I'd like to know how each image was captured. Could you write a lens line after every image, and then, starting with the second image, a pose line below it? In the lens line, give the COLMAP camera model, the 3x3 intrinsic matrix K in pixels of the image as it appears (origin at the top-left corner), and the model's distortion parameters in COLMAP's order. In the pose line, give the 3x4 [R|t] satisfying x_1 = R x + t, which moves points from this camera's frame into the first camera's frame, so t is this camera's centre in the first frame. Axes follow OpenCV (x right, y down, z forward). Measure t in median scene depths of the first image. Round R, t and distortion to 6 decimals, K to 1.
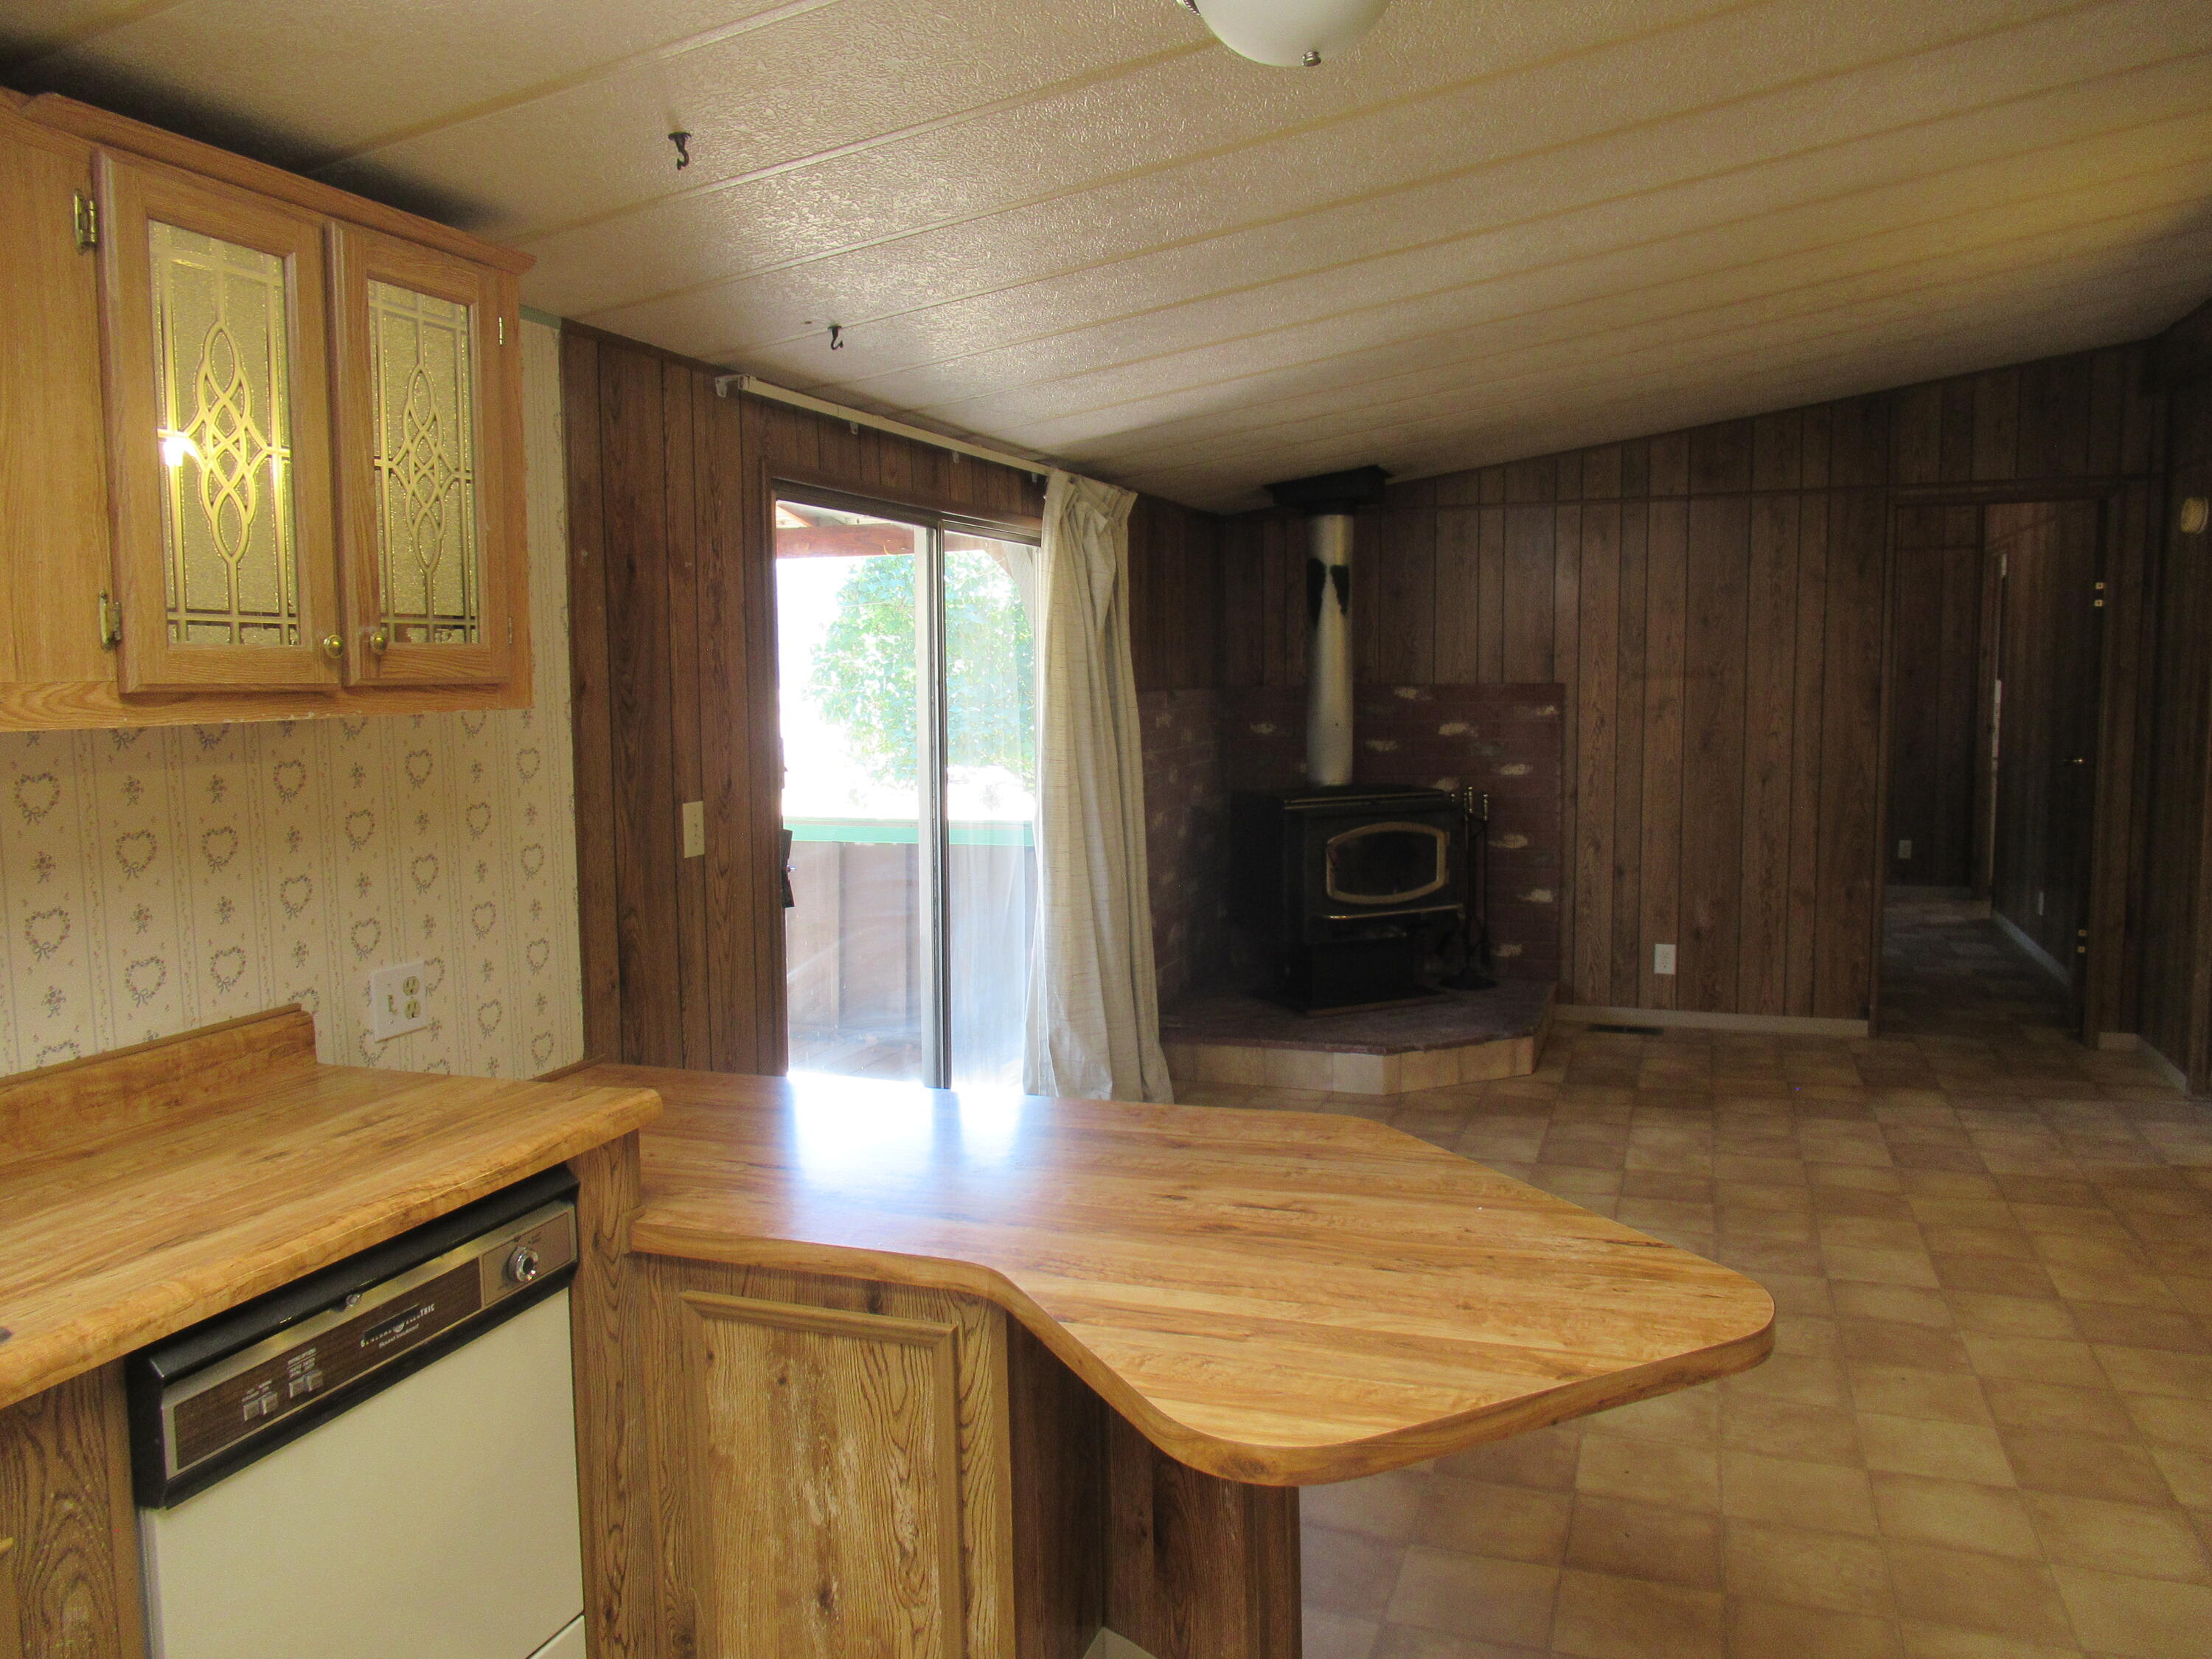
lens RADIAL K [[1647.1, 0, 1106.0], [0, 1647.1, 829.5], [0, 0, 1]] dist [0.000358, 0.006515]
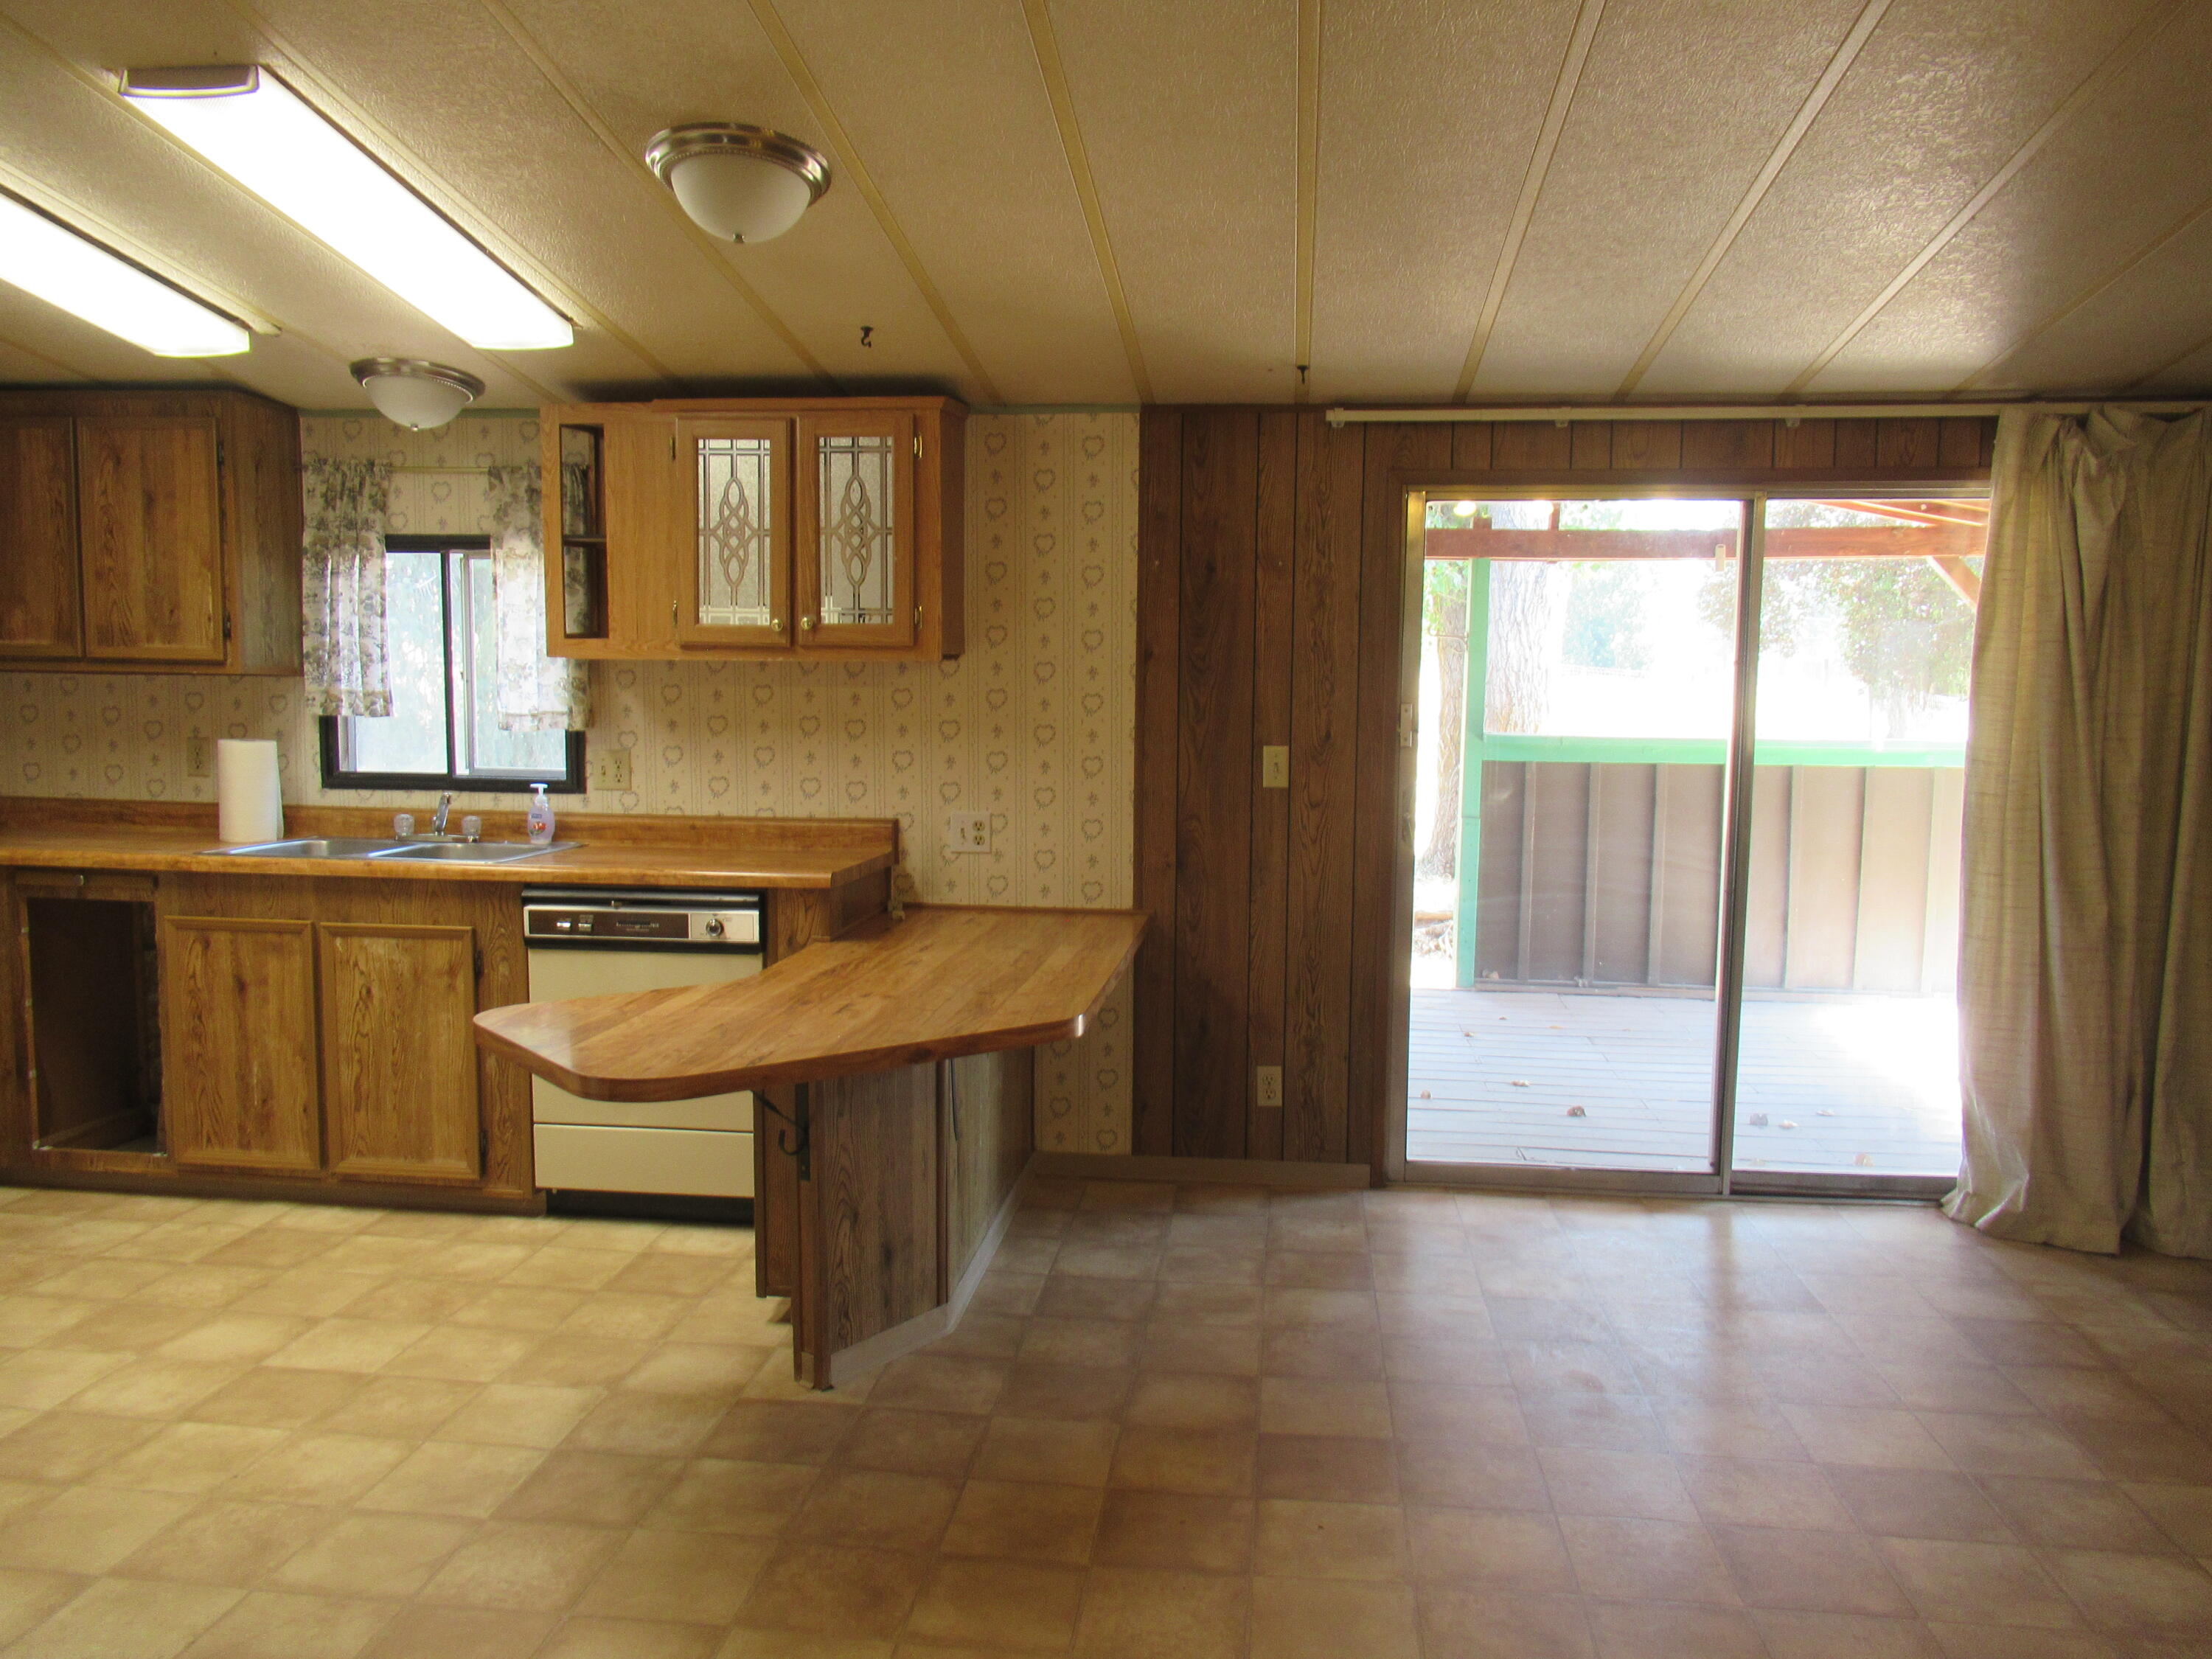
lens RADIAL K [[1647.1, 0, 1106.0], [0, 1647.1, 829.5], [0, 0, 1]] dist [0.000358, 0.006515]
pose [[0.225962, 0.099603, -0.969031, 1.235139], [-0.107738, 0.991212, 0.076760, -0.045784], [0.968160, 0.087056, 0.234707, 0.711302]]
